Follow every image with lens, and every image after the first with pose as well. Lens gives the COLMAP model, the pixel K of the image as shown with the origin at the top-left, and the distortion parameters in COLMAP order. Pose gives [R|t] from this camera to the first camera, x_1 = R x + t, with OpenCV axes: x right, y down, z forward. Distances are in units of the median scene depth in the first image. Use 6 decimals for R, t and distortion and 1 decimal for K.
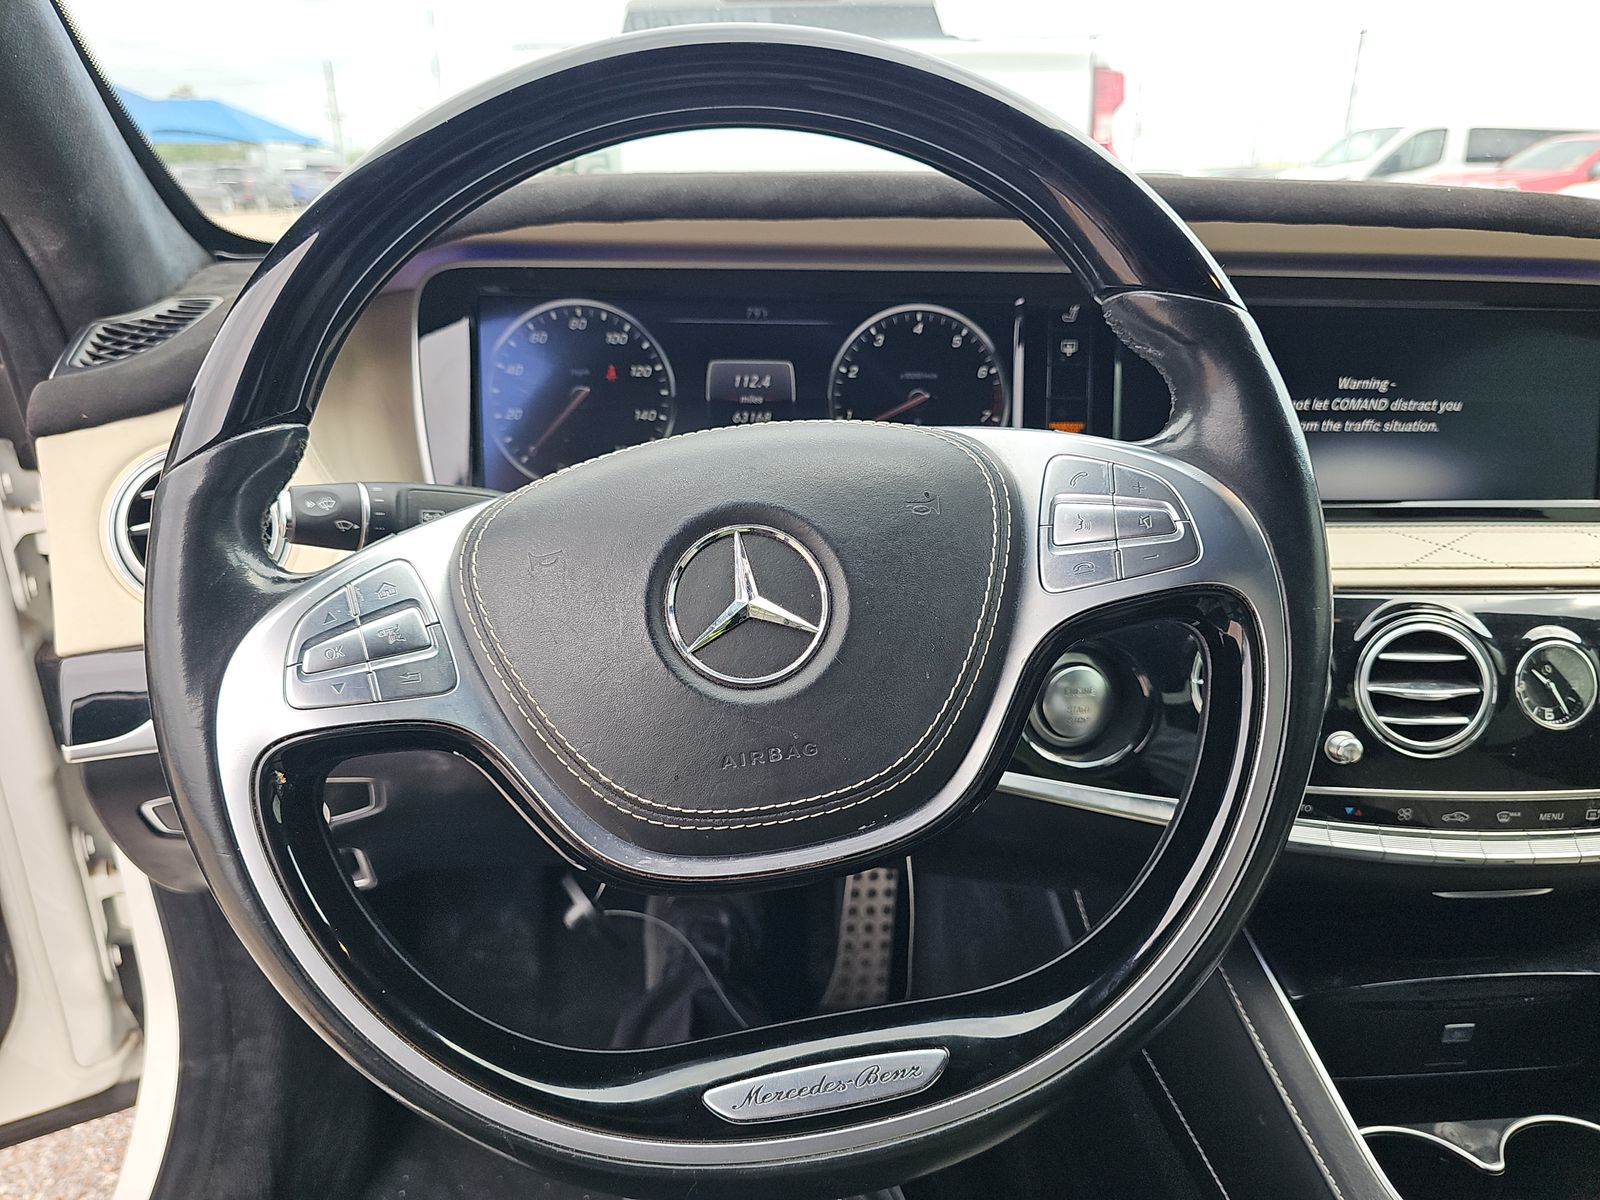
lens RADIAL K [[1129.3, 0, 795.9], [0, 1129.3, 608.5], [0, 0, 1]] dist [0.013615, -0.020844]
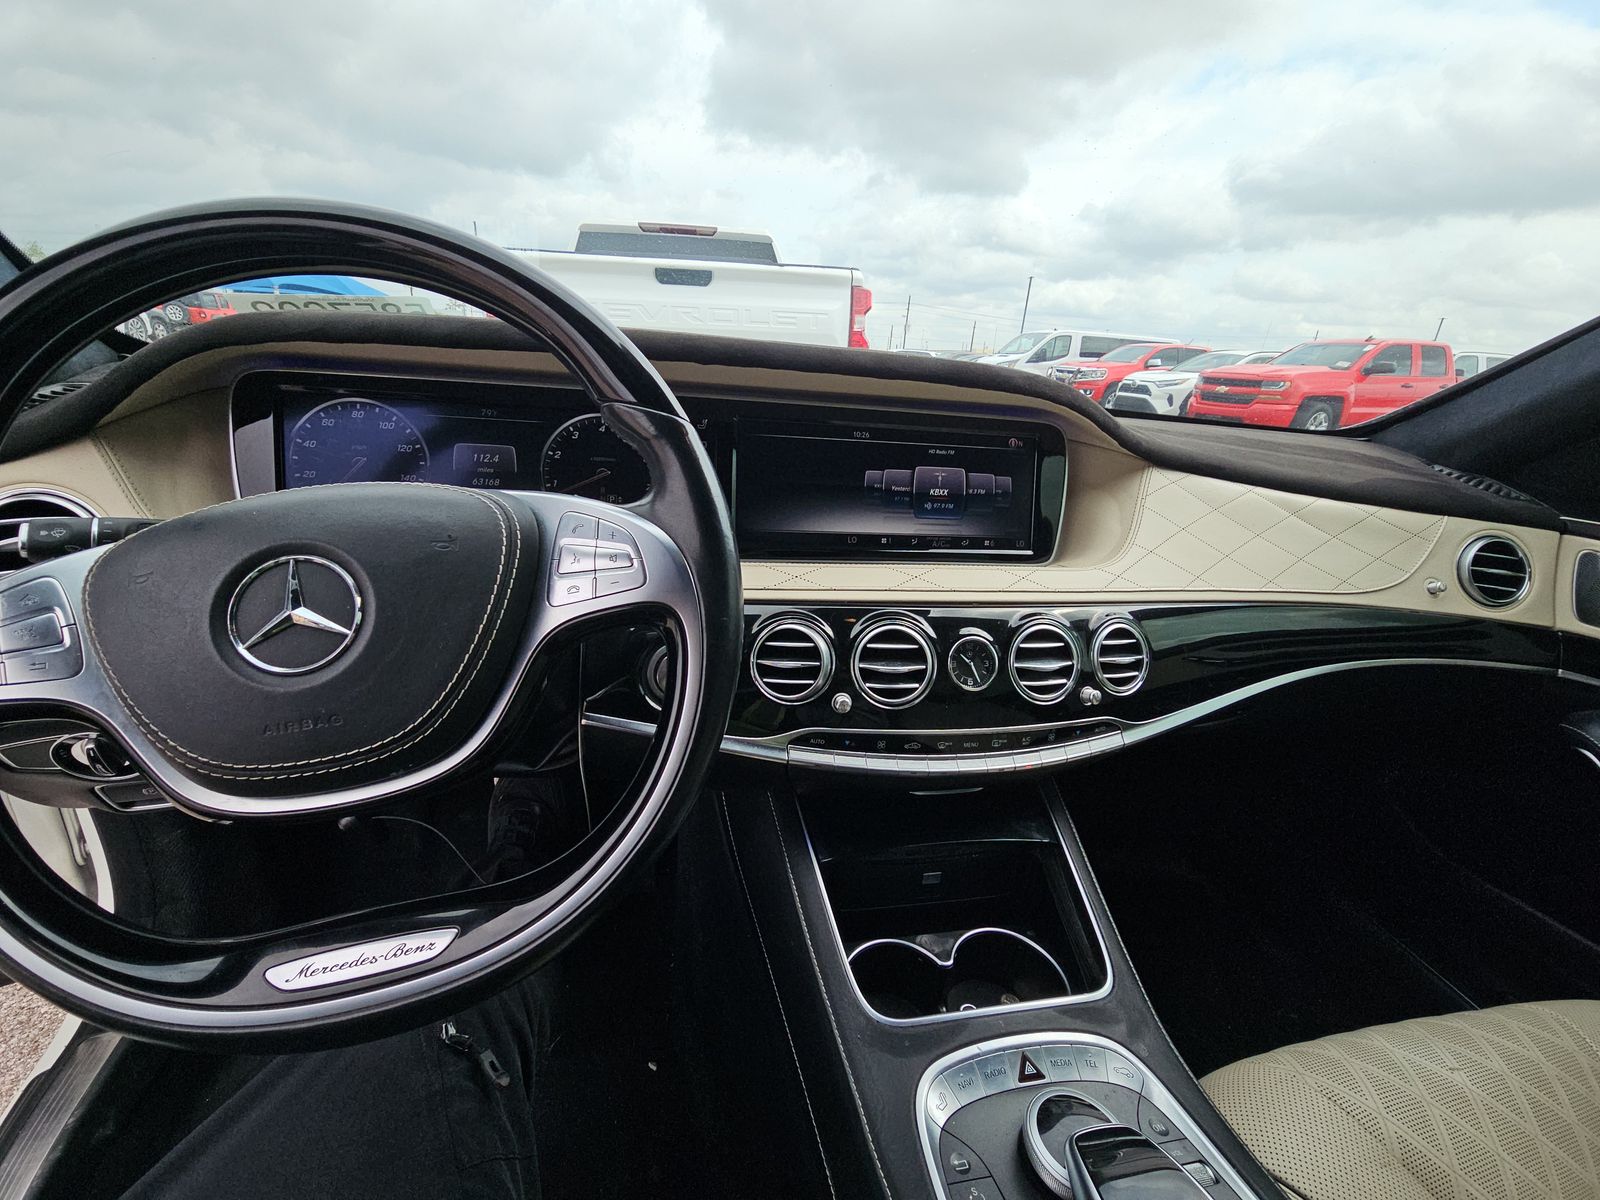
lens RADIAL K [[673.4, 0, 811.6], [0, 673.4, 588.8], [0, 0, 1]] dist [0.007682, -0.006314]
pose [[0.991651, 0.015429, 0.128022, 0.287444], [-0.012919, 0.999708, -0.020415, -0.015415], [-0.128300, 0.018590, 0.991561, 0.061979]]
